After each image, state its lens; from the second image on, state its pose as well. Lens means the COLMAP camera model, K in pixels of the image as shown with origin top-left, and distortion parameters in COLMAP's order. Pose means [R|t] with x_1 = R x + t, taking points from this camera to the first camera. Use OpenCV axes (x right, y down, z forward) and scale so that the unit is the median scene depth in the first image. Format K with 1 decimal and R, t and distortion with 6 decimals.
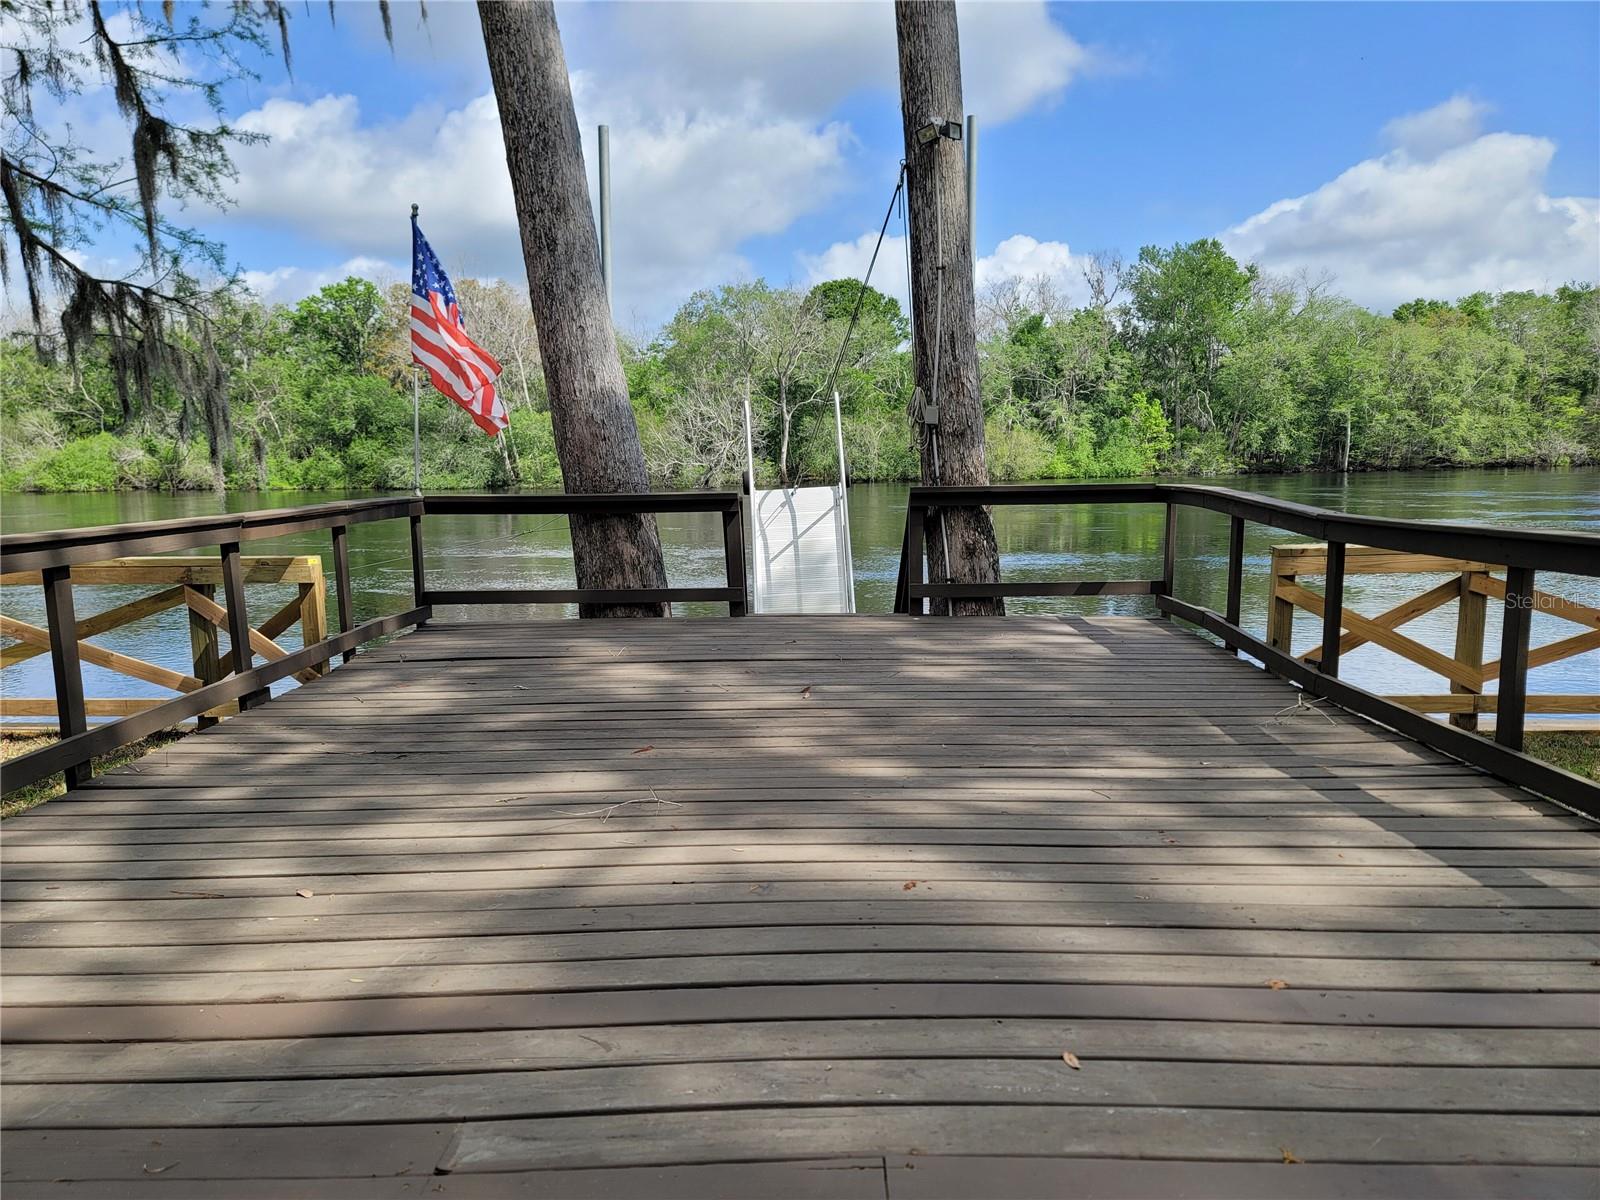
lens RADIAL K [[1176.5, 0, 800.0], [0, 1176.5, 600.0], [0, 0, 1]] dist [0.029993, -0.002430]
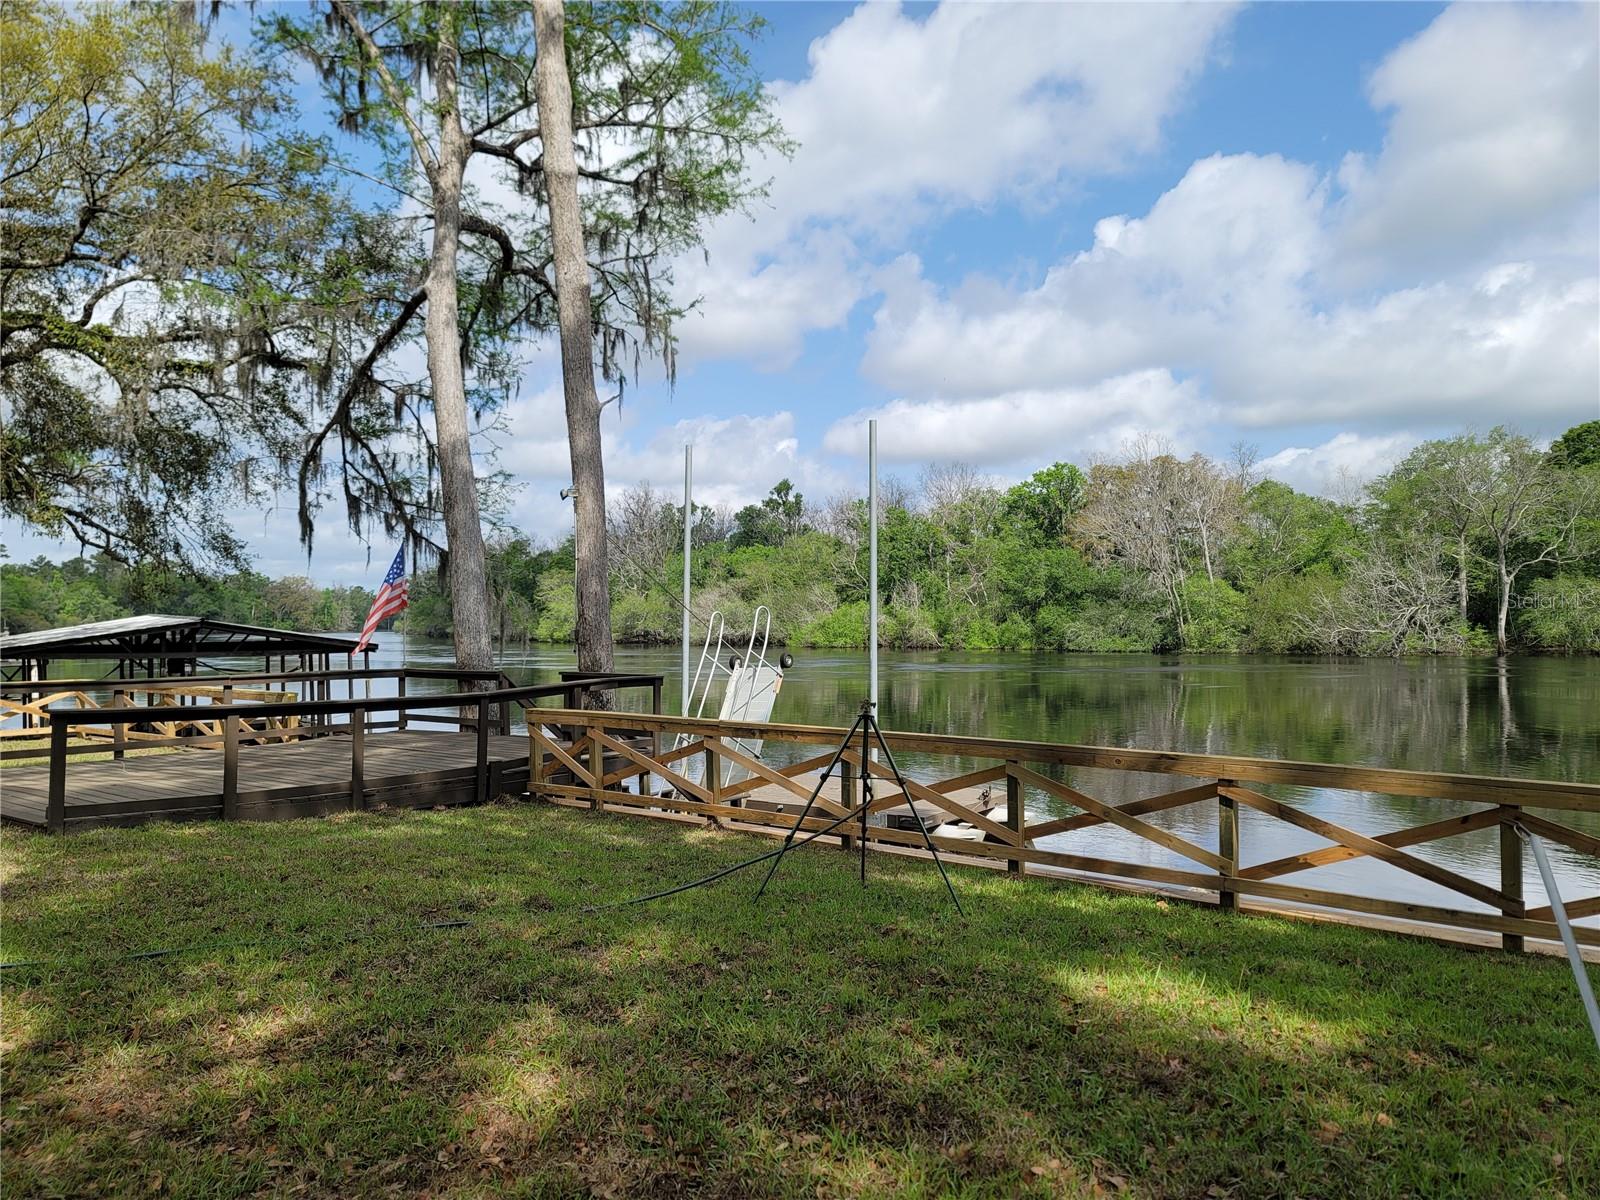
lens RADIAL K [[1176.5, 0, 800.0], [0, 1176.5, 600.0], [0, 0, 1]] dist [0.029993, -0.002430]
pose [[0.789978, -0.002980, -0.613128, 0.128016], [-0.081374, 0.990633, -0.109659, -0.000811], [0.607712, 0.136521, 0.782335, -0.008316]]
